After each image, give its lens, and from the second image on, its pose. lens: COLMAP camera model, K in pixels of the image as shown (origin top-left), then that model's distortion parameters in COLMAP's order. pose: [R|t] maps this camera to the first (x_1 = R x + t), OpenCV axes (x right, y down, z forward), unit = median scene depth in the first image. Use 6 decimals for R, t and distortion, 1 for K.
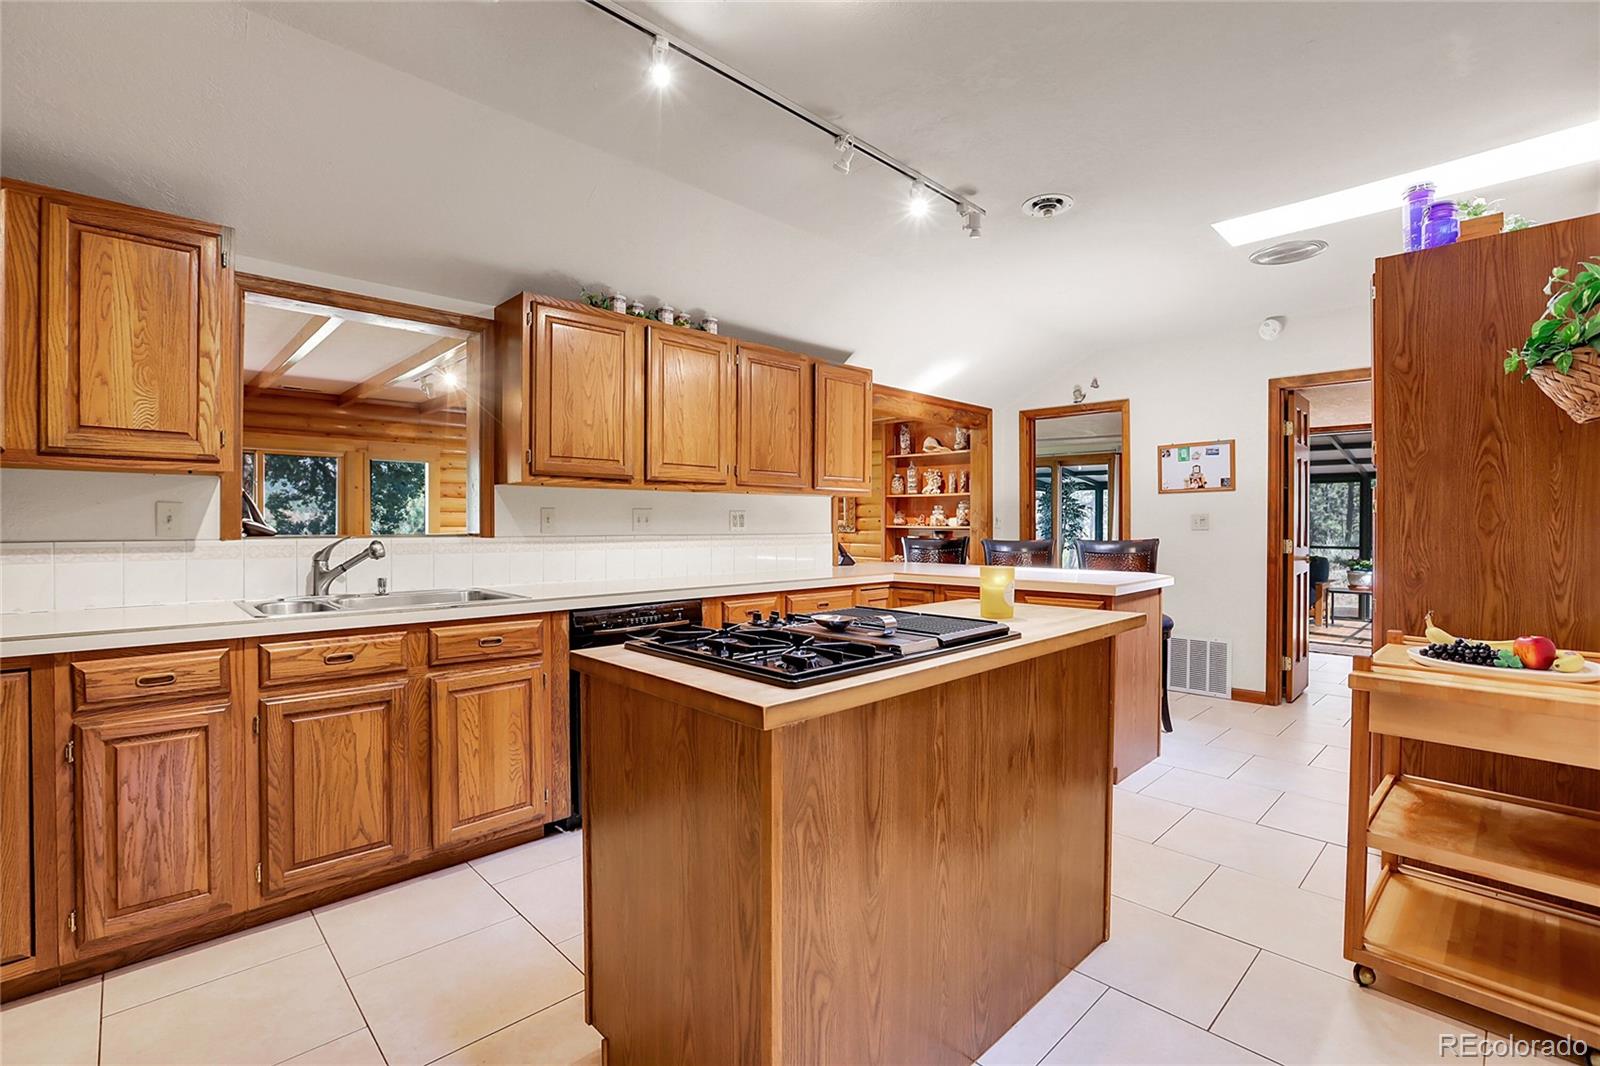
lens RADIAL K [[720.1, 0, 808.6], [0, 720.1, 526.9], [0, 0, 1]] dist [-0.051855, 0.018065]
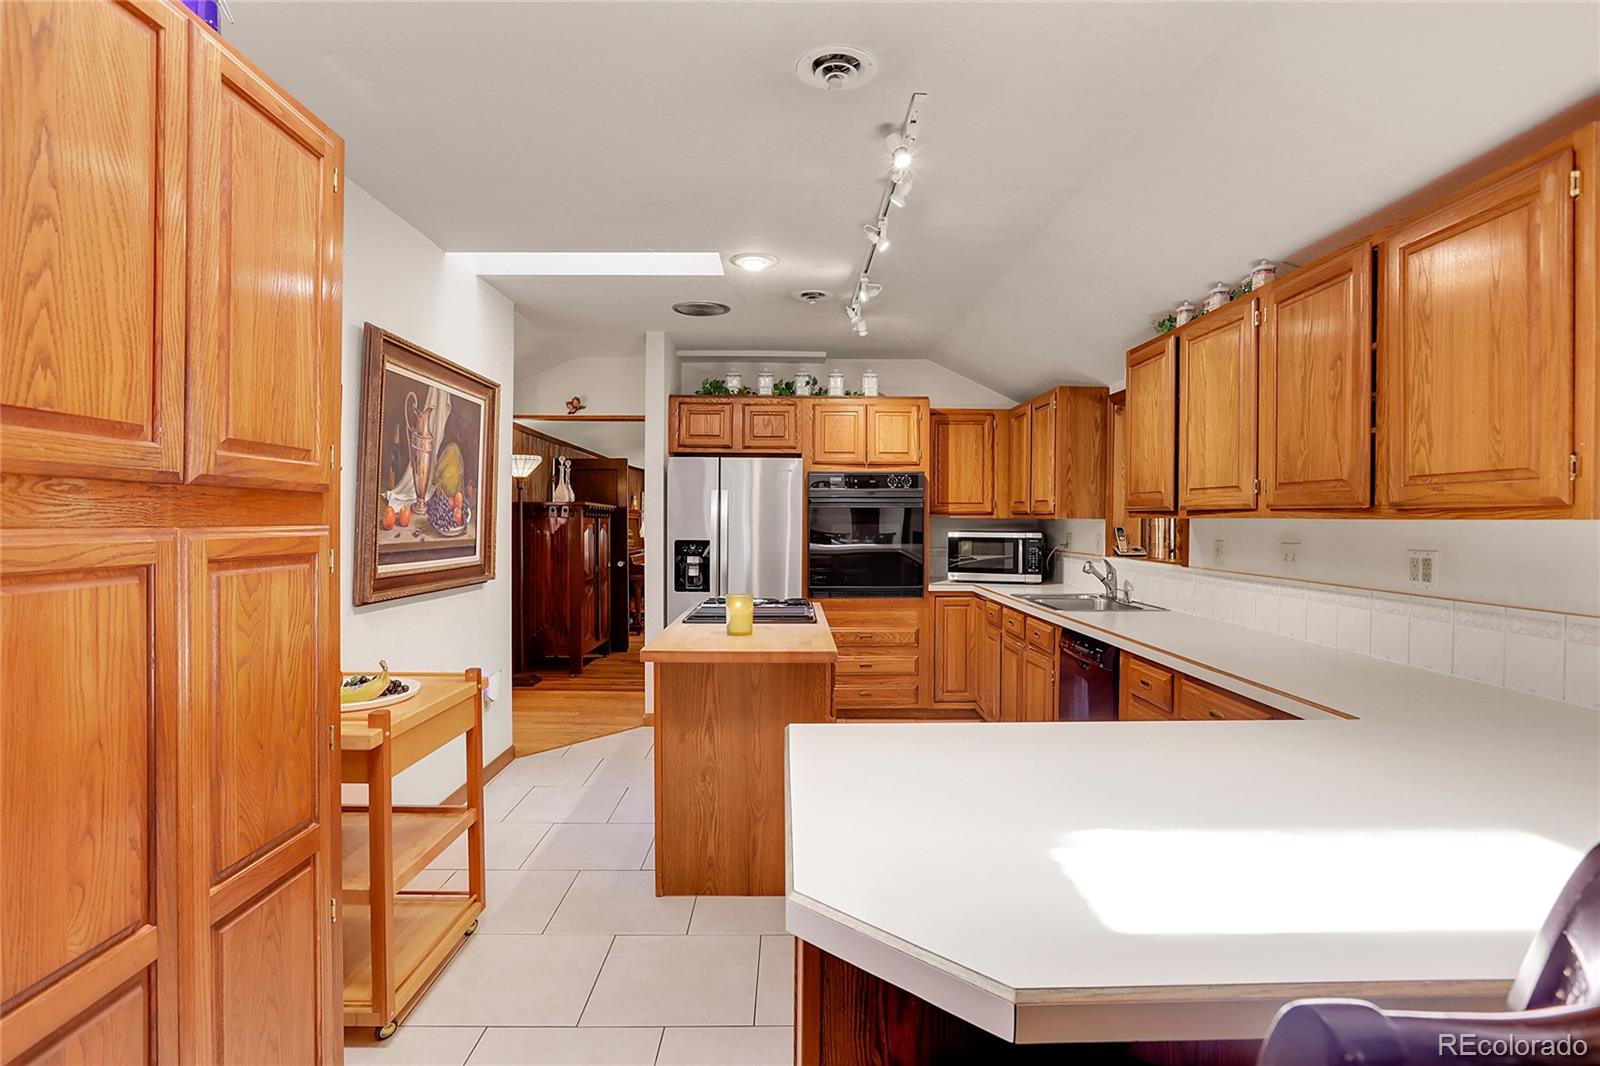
lens RADIAL K [[795.3, 0, 801.9], [0, 795.3, 526.1], [0, 0, 1]] dist [-0.047807, 0.001517]
pose [[-0.690280, 0.002890, -0.723537, 0.813789], [-0.008924, 0.999882, 0.012508, -0.056777], [0.723488, 0.015090, -0.690172, 1.391674]]
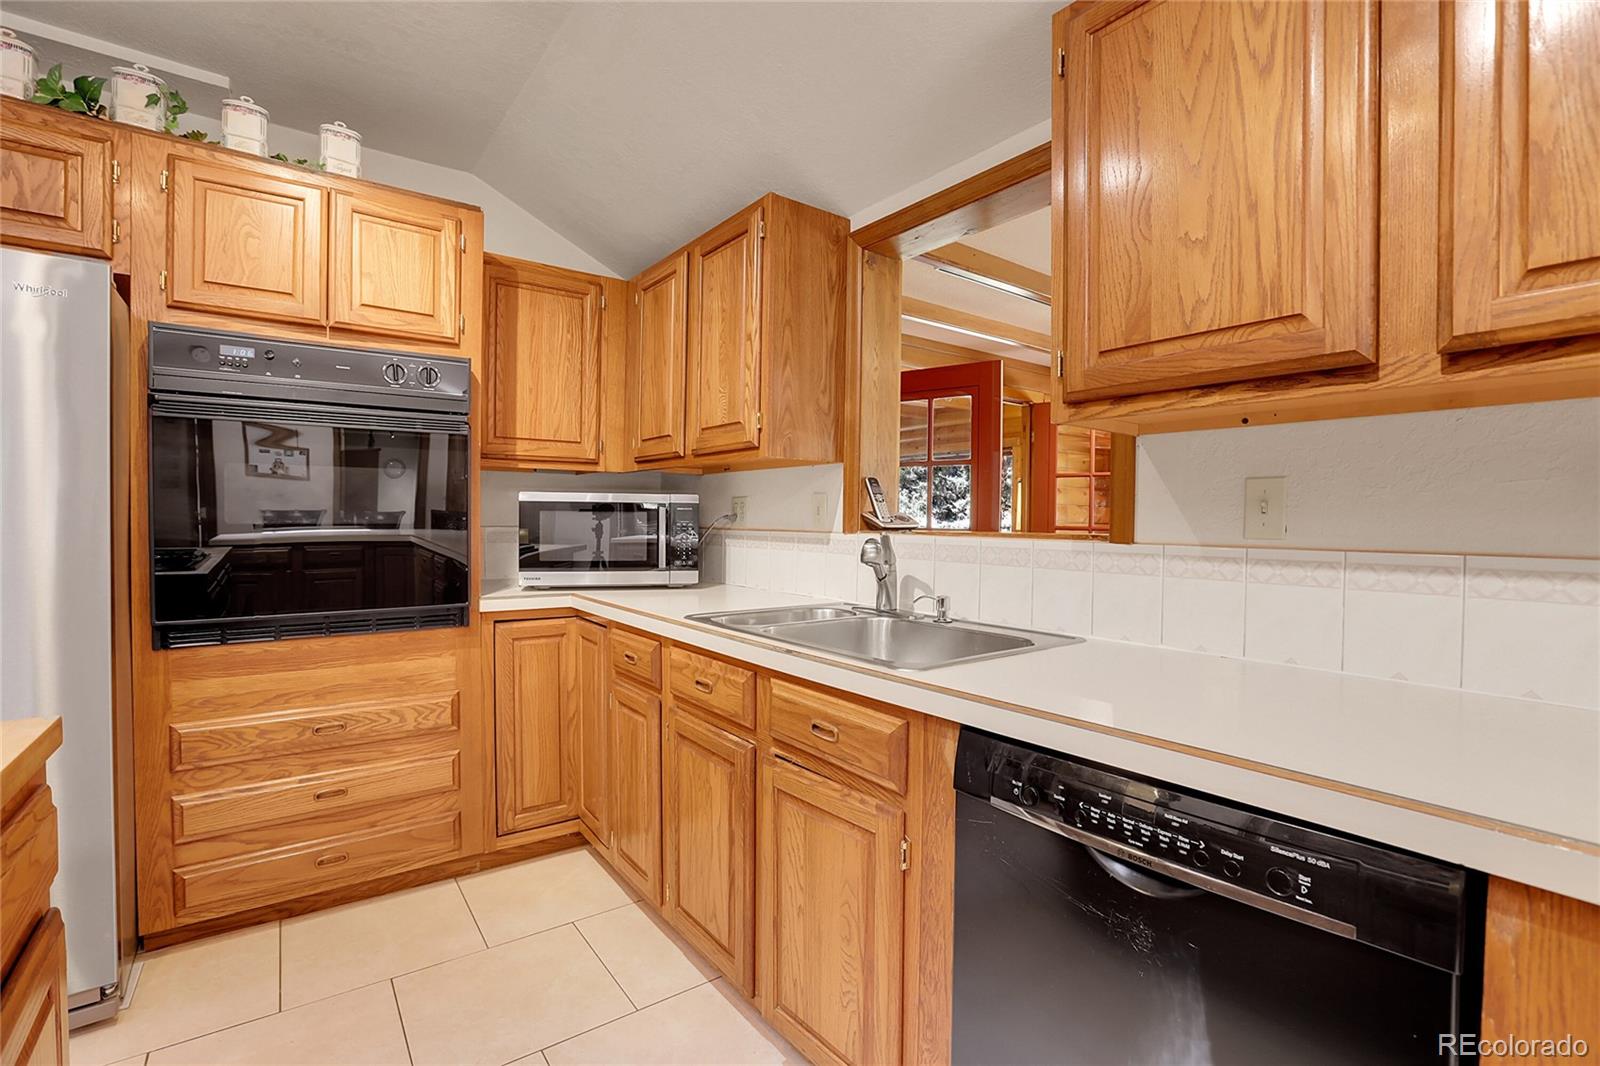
lens RADIAL K [[722.2, 0, 805.9], [0, 722.2, 528.5], [0, 0, 1]] dist [-0.055800, 0.018000]
pose [[-0.131221, 0.011000, -0.991292, 0.075399], [-0.014098, 0.999817, 0.012960, 0.001109], [0.991253, 0.015676, -0.131041, 0.840406]]
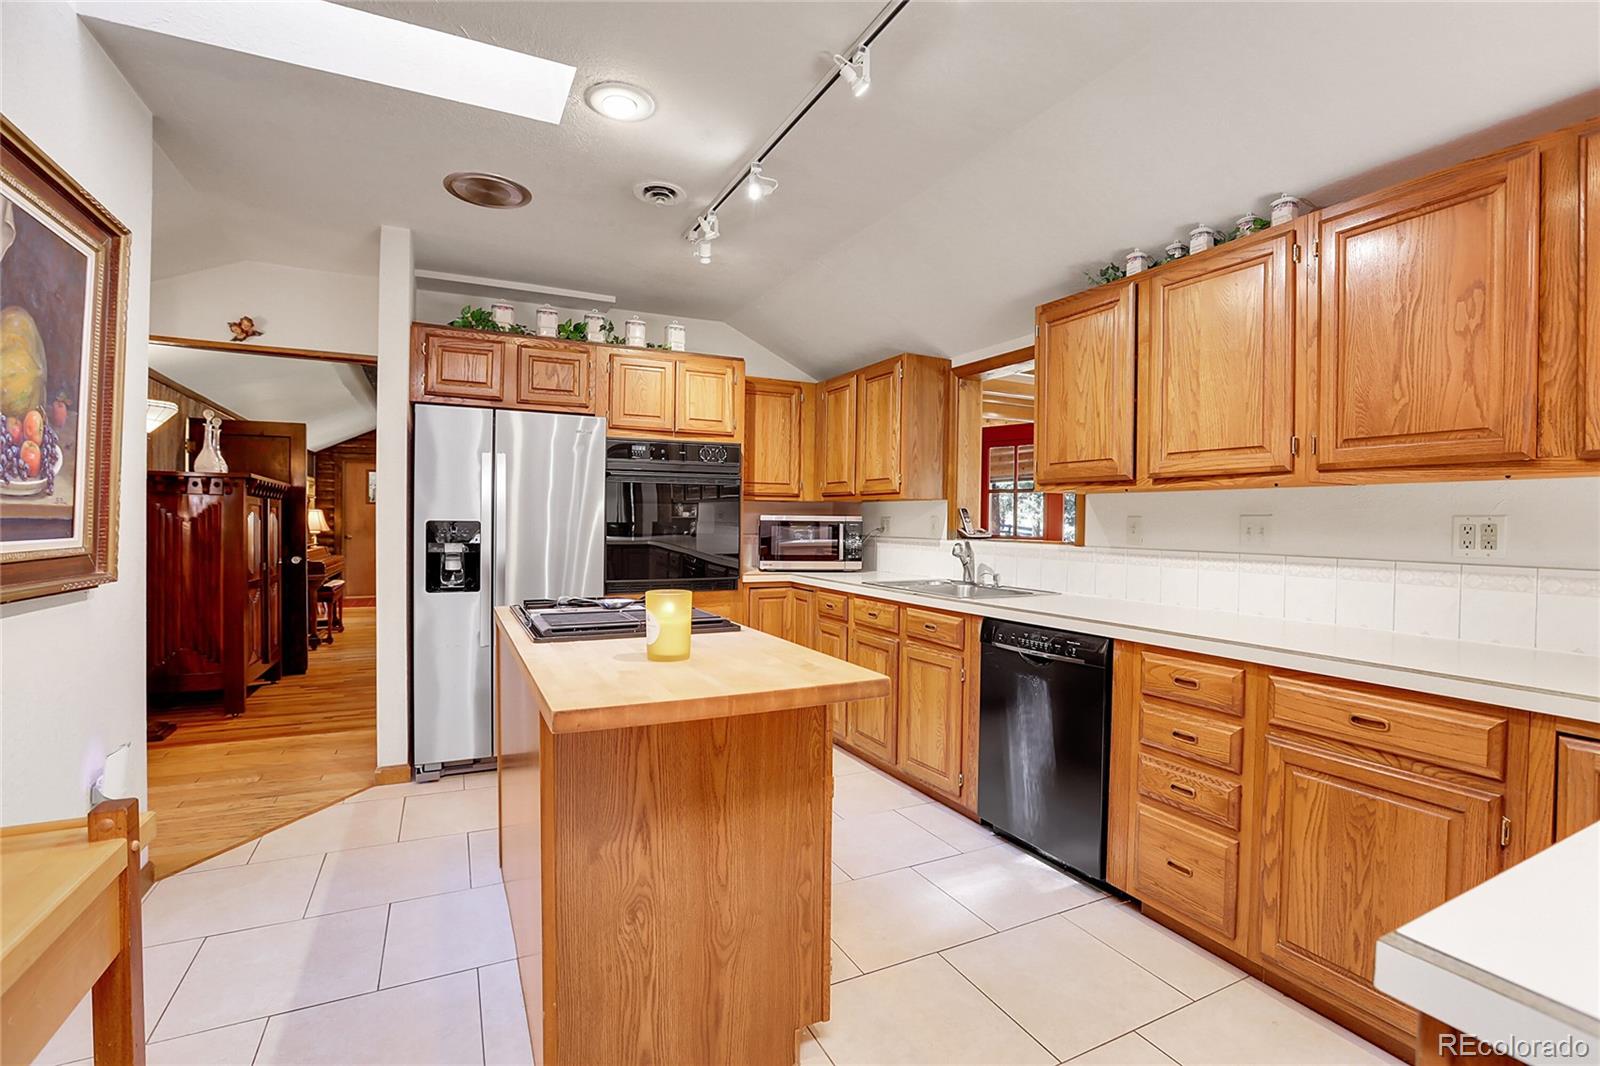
lens RADIAL K [[722.2, 0, 805.9], [0, 722.2, 528.5], [0, 0, 1]] dist [-0.055800, 0.018000]
pose [[-0.304689, 0.004595, -0.952441, 0.639569], [-0.016541, 0.999812, 0.010115, -0.014443], [0.952308, 0.018836, -0.304556, 0.932254]]
